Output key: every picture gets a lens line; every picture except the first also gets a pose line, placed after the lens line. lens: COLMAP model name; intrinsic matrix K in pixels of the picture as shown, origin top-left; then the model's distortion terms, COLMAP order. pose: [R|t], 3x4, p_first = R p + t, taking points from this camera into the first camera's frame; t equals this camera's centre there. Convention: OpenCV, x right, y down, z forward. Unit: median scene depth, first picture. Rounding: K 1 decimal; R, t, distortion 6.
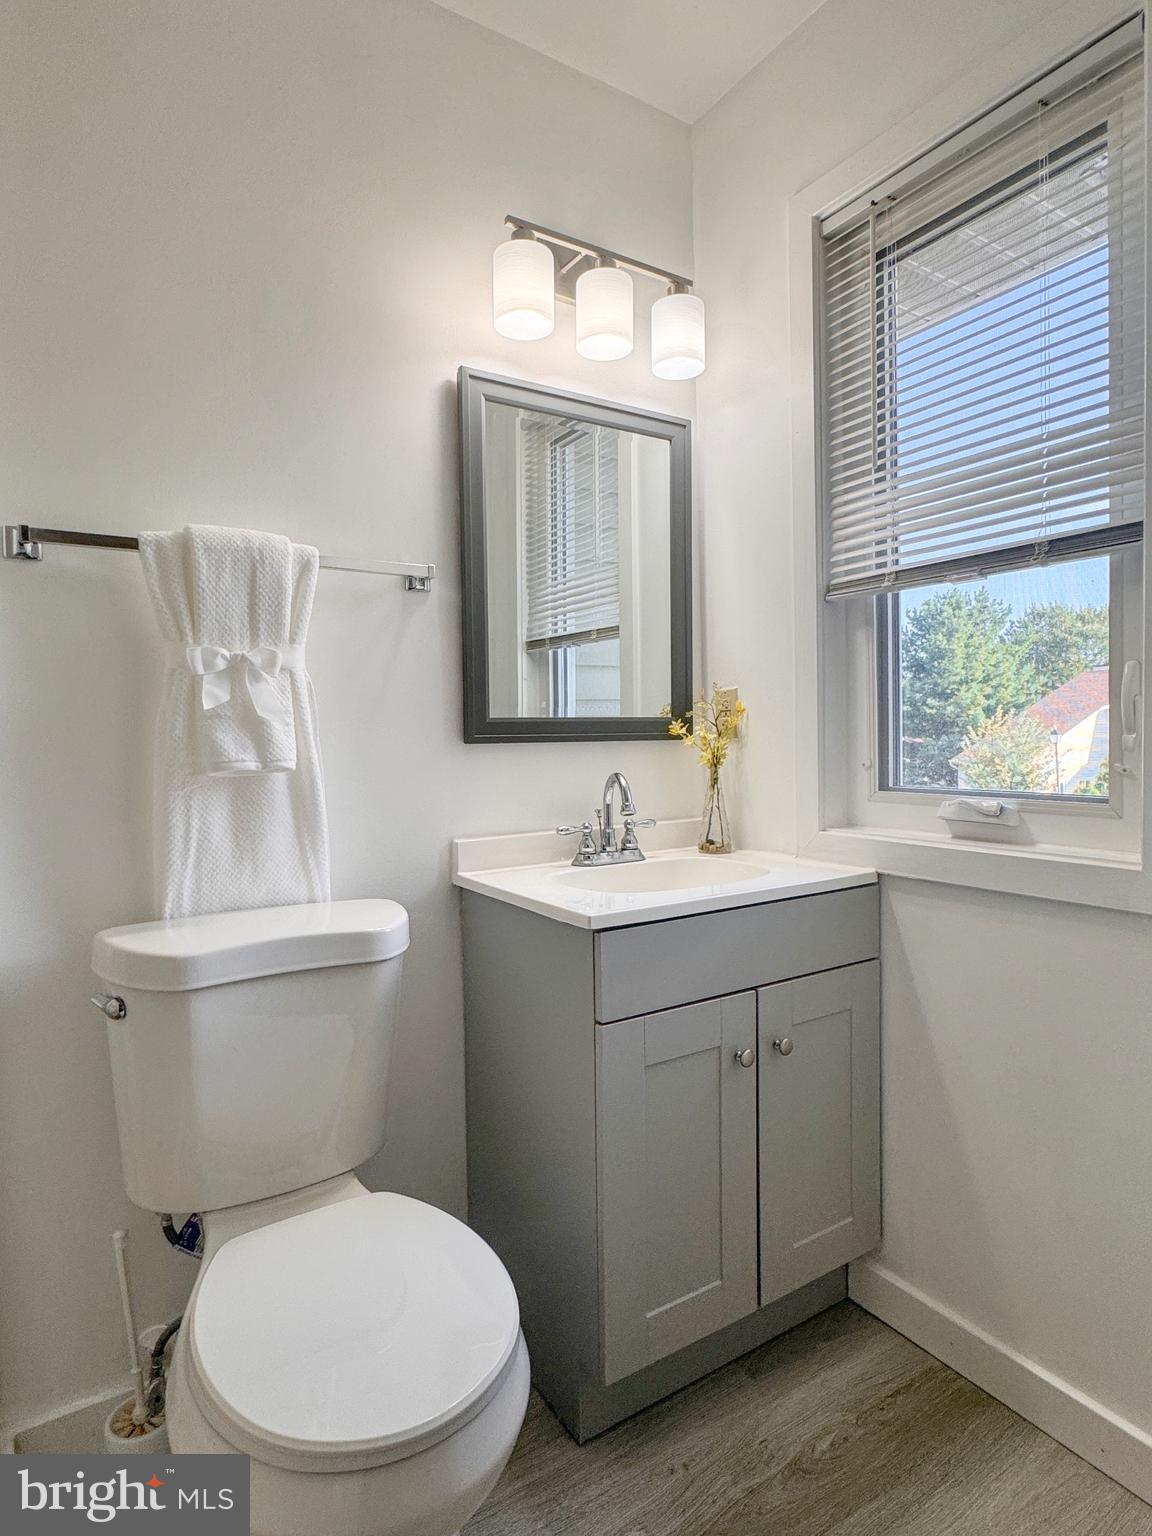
lens RADIAL K [[840.5, 0, 576.0], [0, 840.5, 768.0], [0, 0, 1]] dist [-0.016527, 0.001318]
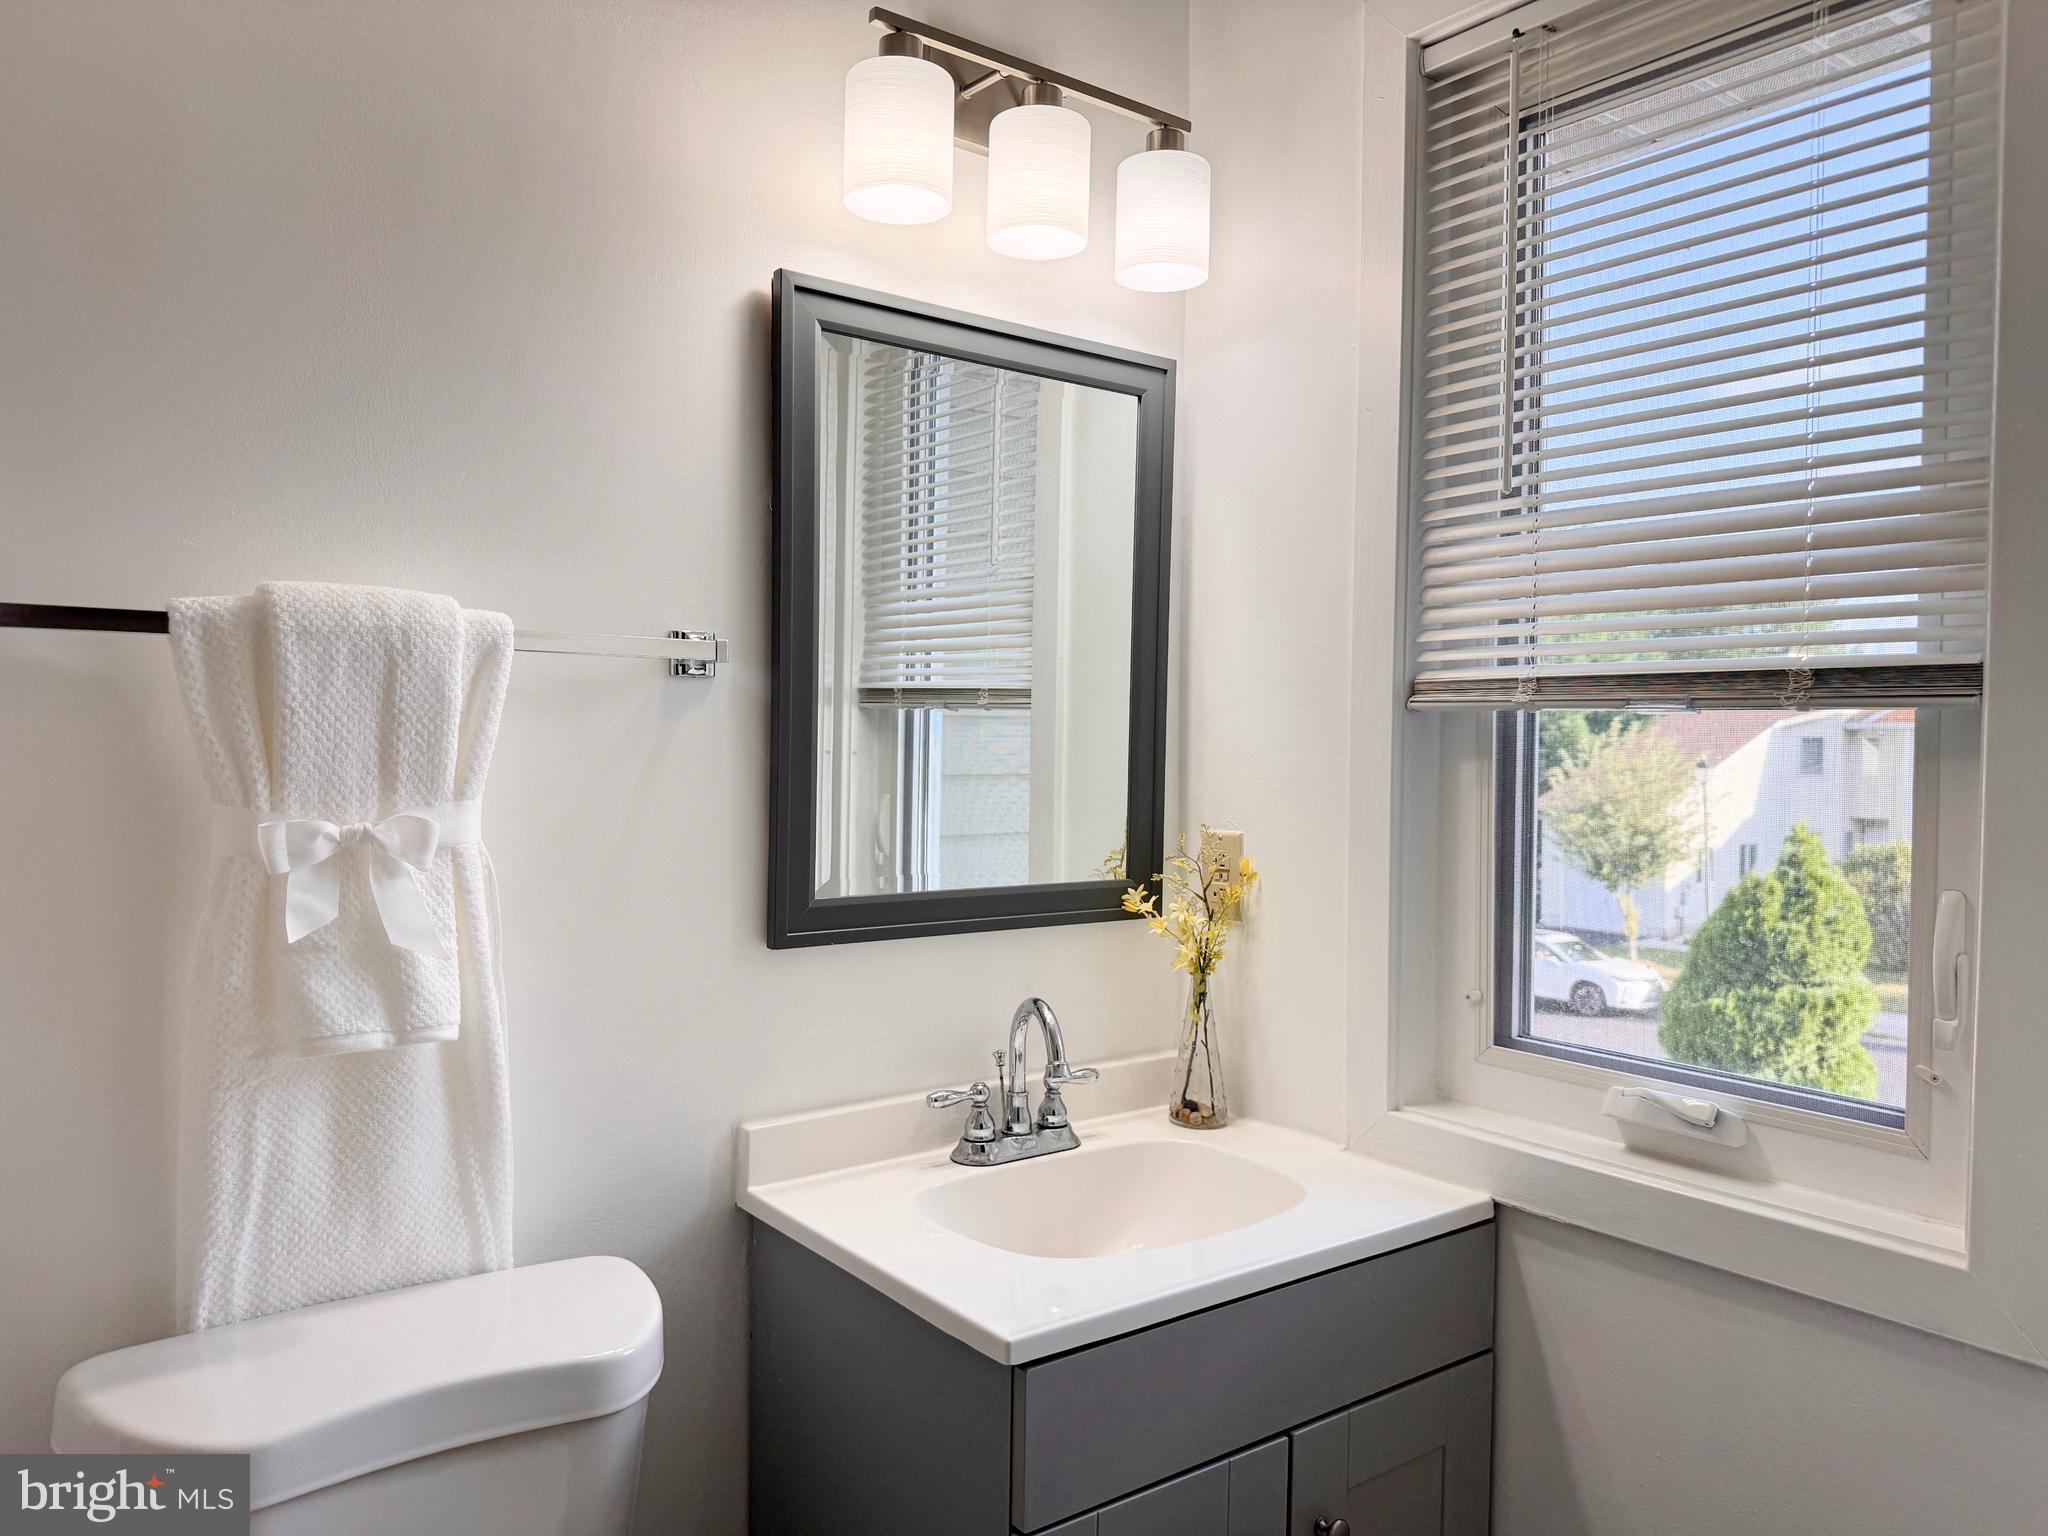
lens RADIAL K [[1433.7, 0, 1018.3], [0, 1433.7, 774.7], [0, 0, 1]] dist [0.077595, -0.139631]
pose [[0.996295, 0.028599, 0.081109, -0.047171], [-0.027490, 0.999513, -0.014759, -0.132078], [-0.081492, 0.012475, 0.996596, 0.037906]]
